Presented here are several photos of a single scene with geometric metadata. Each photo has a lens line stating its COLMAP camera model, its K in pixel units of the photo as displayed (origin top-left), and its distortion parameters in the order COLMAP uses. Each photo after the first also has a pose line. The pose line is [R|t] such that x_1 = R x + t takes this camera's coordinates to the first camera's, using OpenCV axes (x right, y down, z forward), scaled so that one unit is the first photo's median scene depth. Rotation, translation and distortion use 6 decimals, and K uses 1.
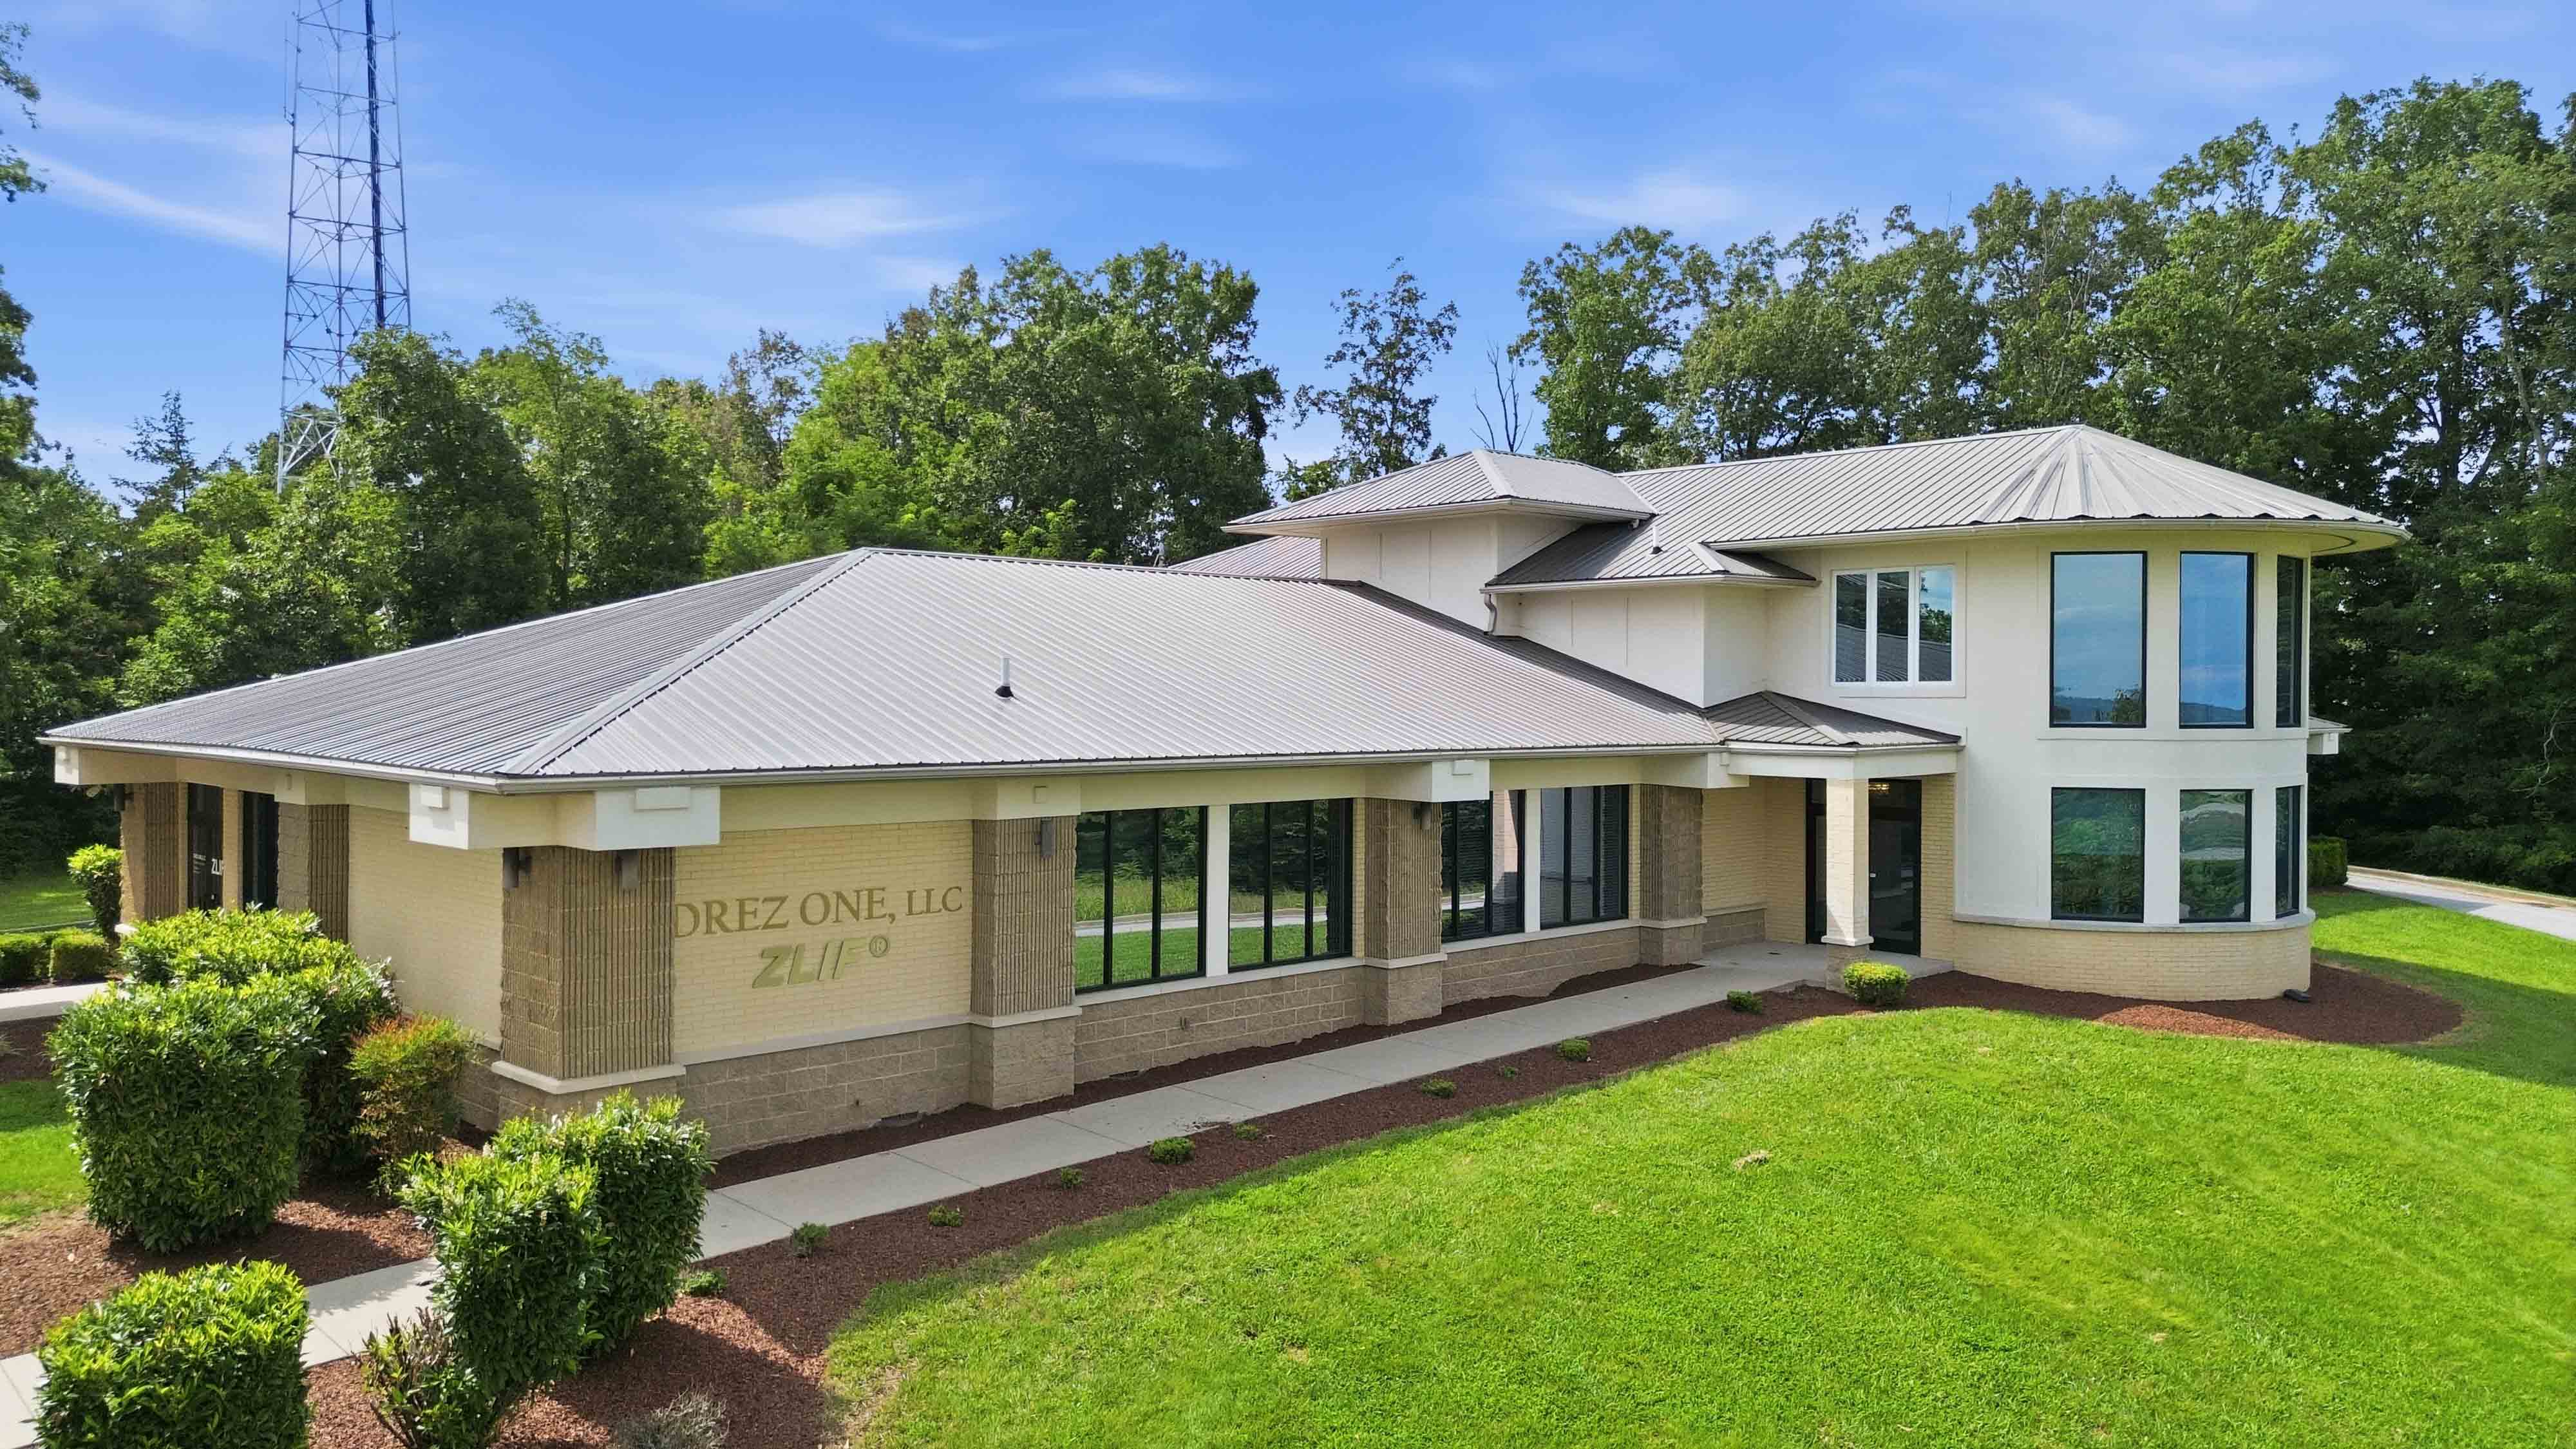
lens RADIAL K [[1818.2, 0, 1288.0], [0, 1818.2, 724.5], [0, 0, 1]] dist [0.081935, -0.061885]
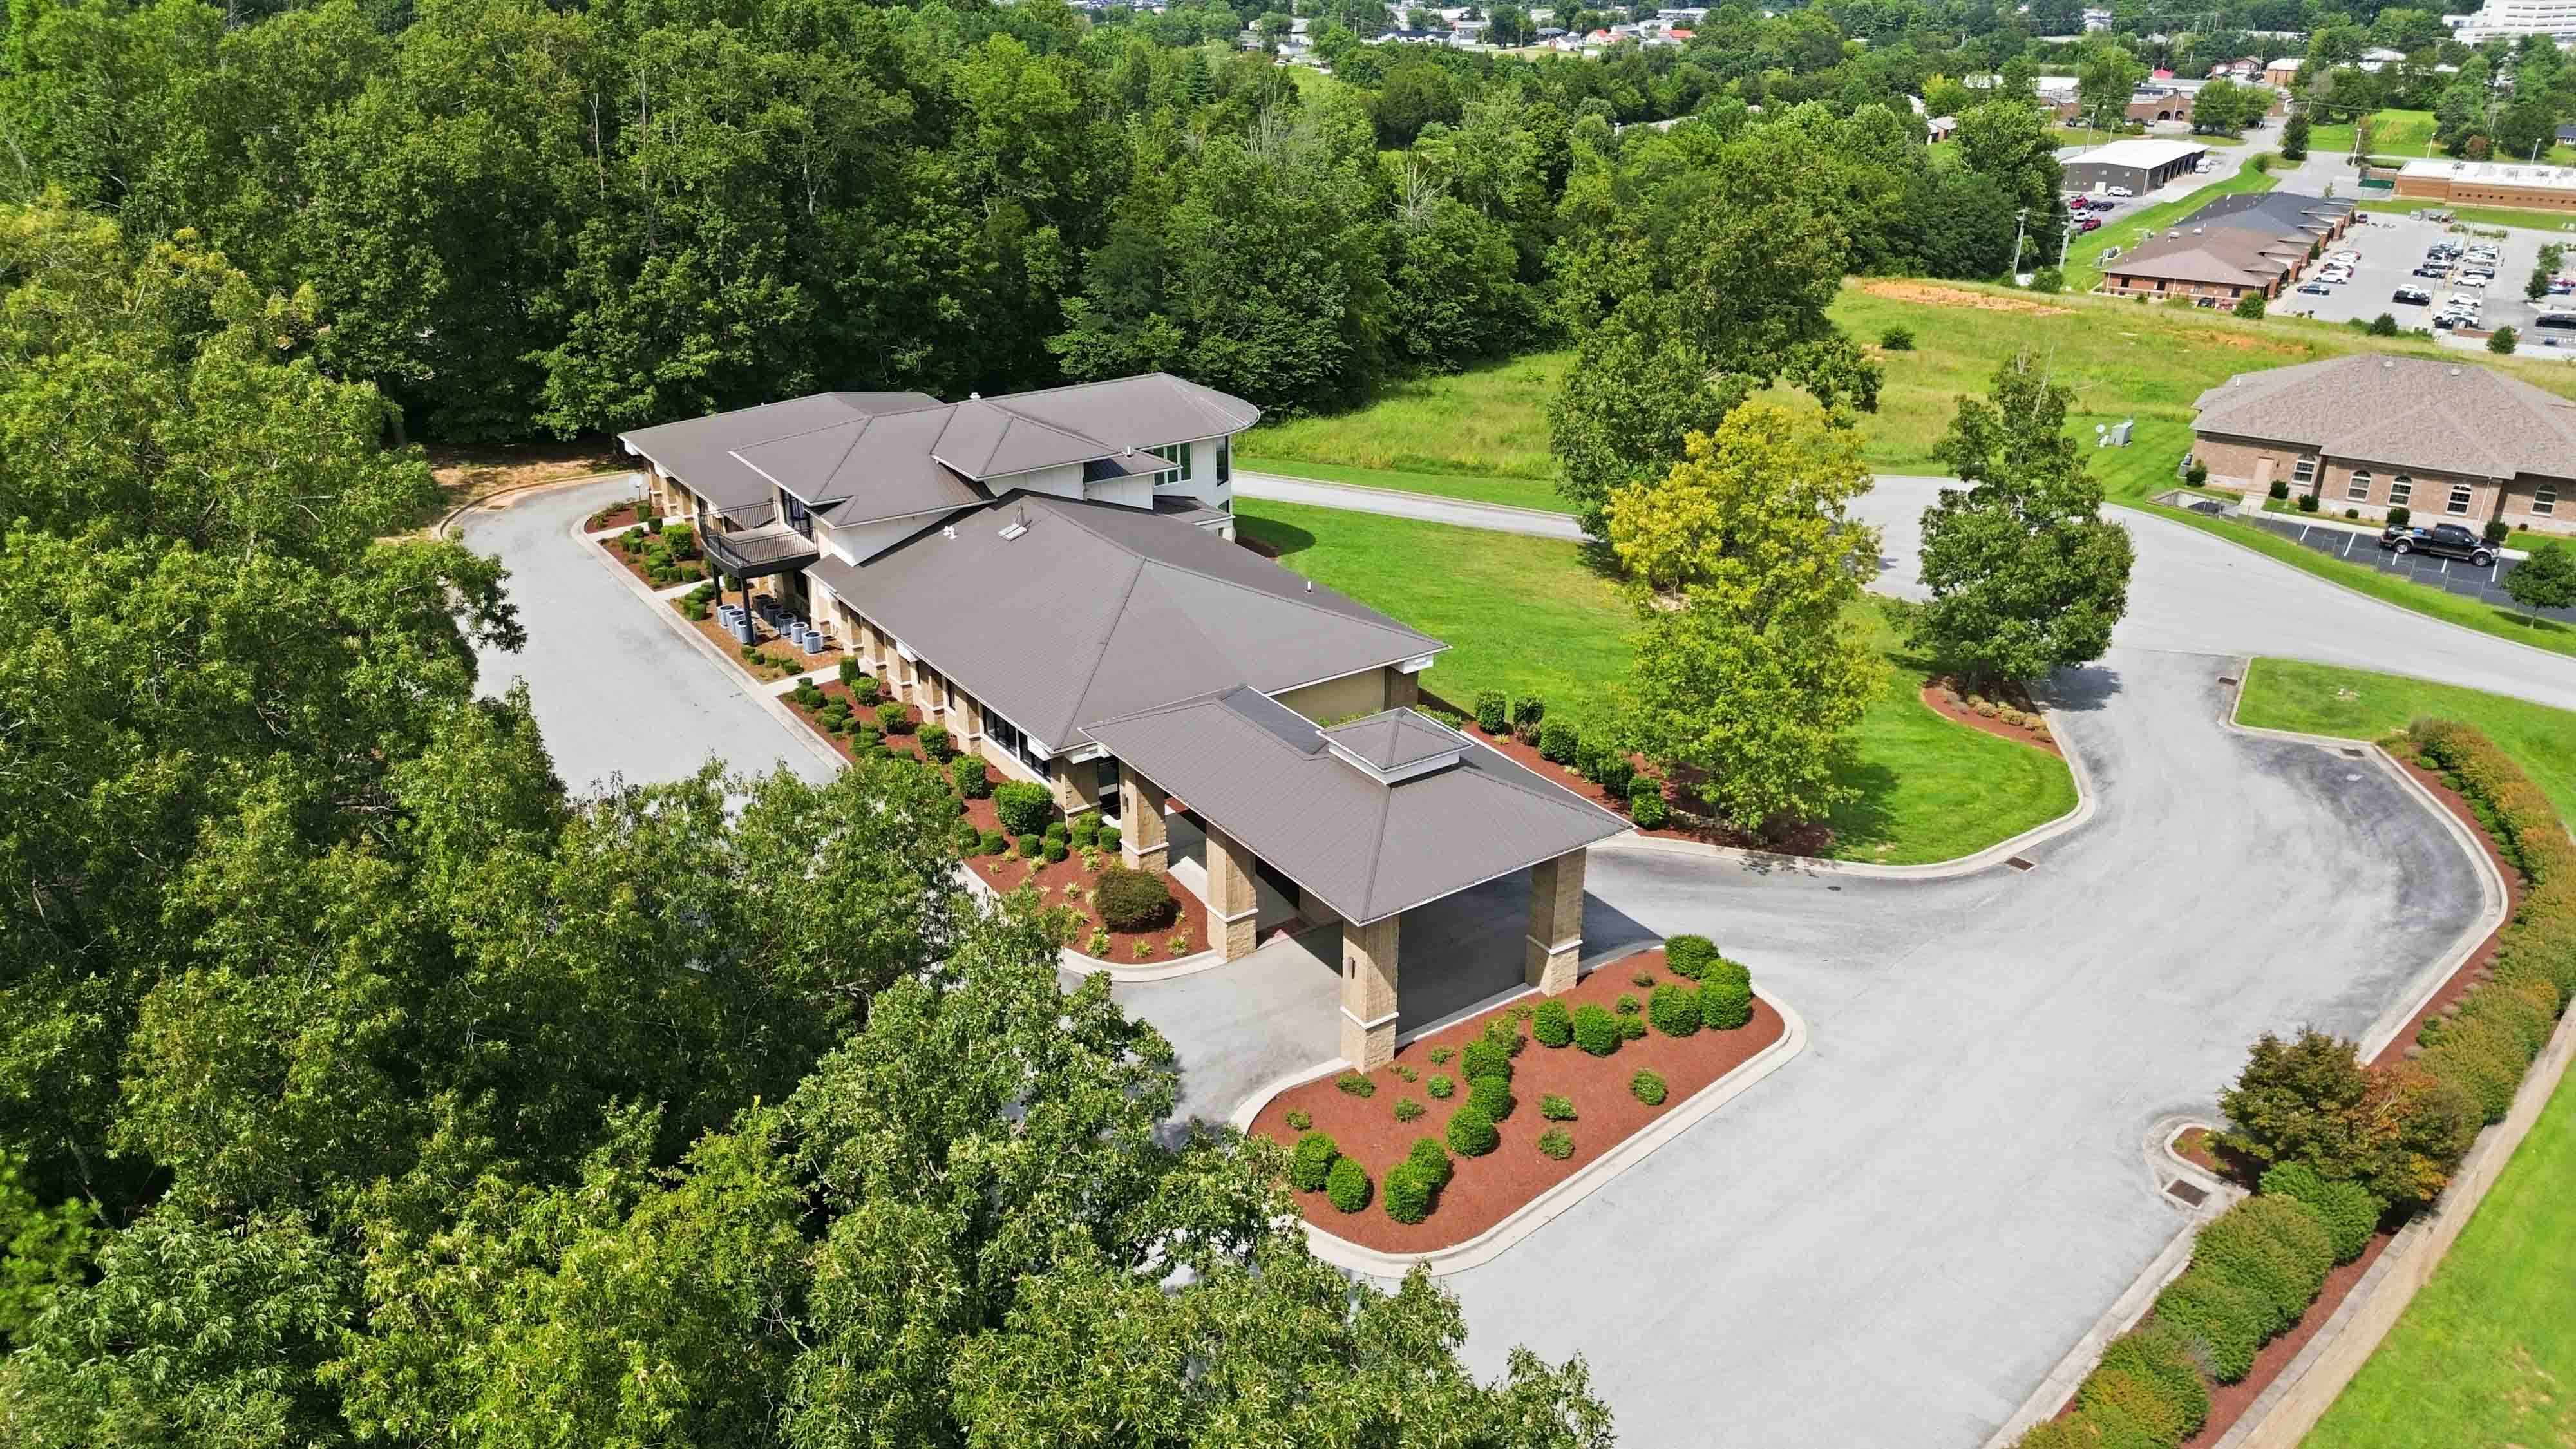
lens RADIAL K [[1803.1, 0, 1288.0], [0, 1803.1, 724.5], [0, 0, 1]] dist [0.094407, -0.122860]
pose [[0.162628, -0.404815, 0.899820, -2.524742], [0.015020, 0.912871, 0.407972, -0.892347], [-0.986573, -0.052832, 0.154539, 0.371587]]
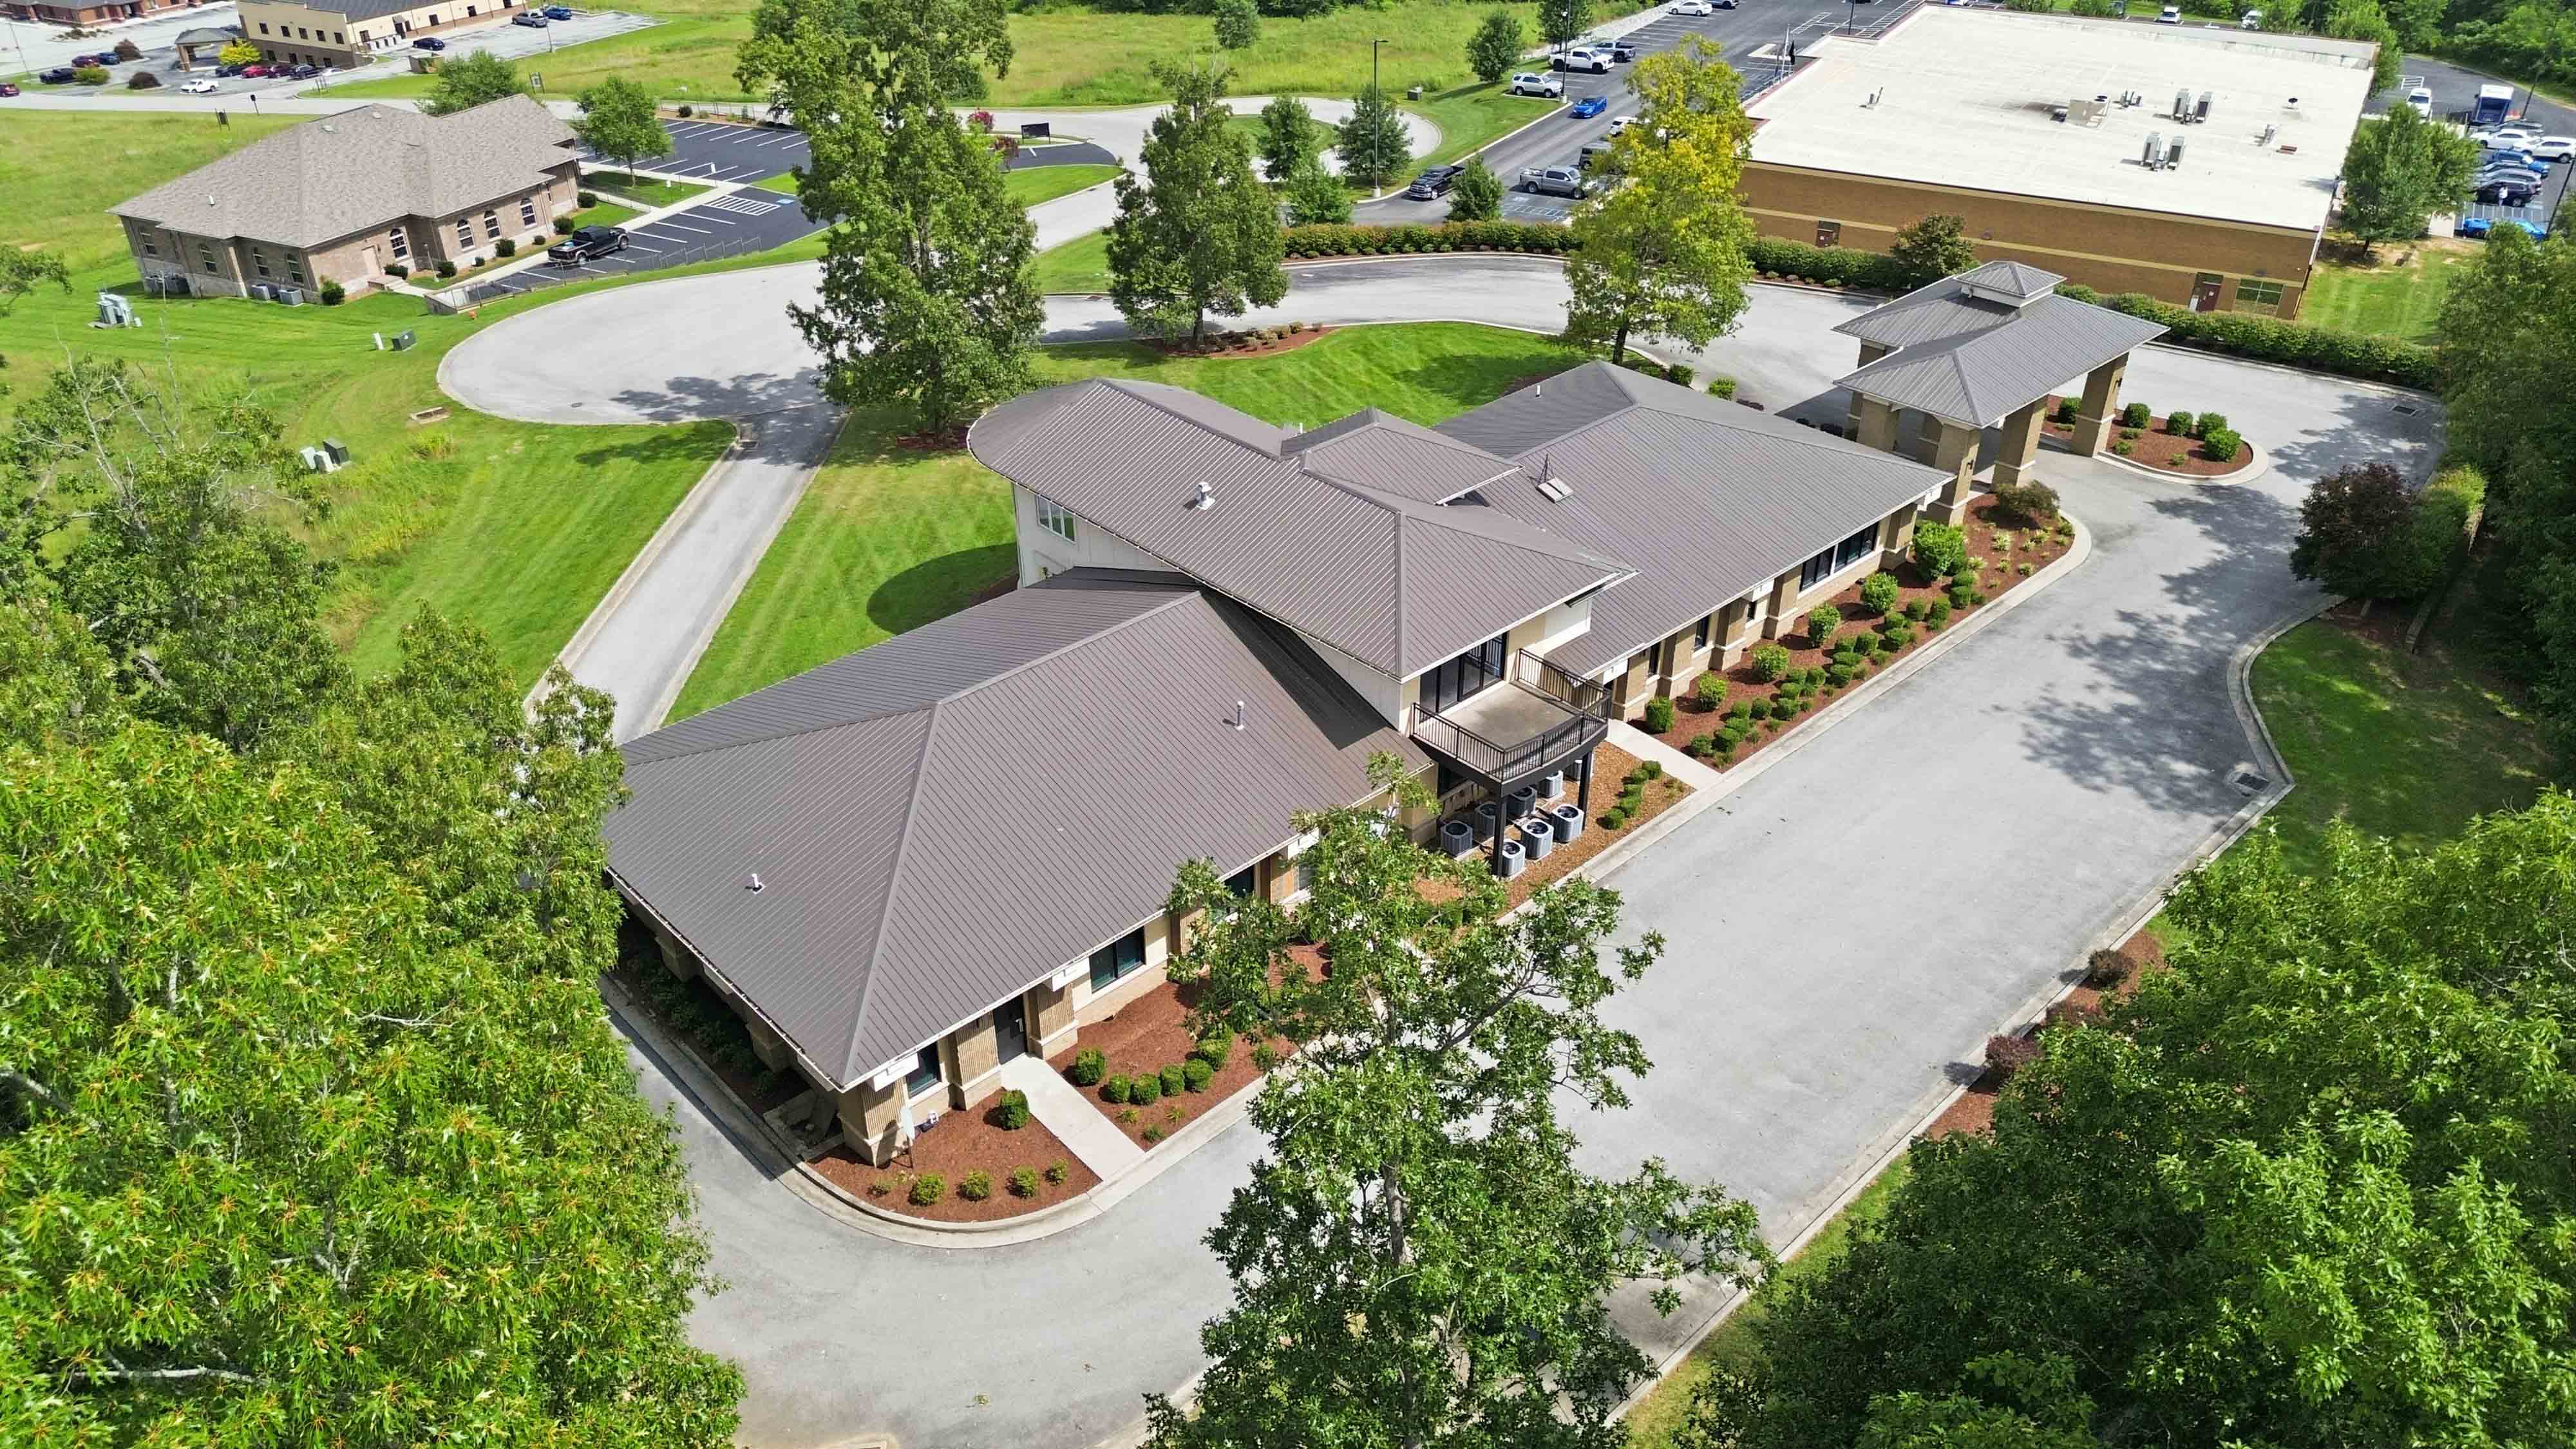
lens RADIAL K [[1818.2, 0, 1288.0], [0, 1818.2, 724.5], [0, 0, 1]] dist [0.081935, -0.061885]
pose [[-0.999833, -0.008218, 0.016327, 0.188130], [0.001982, 0.839234, 0.543767, -1.062740], [-0.018171, 0.543709, -0.839077, 3.243577]]
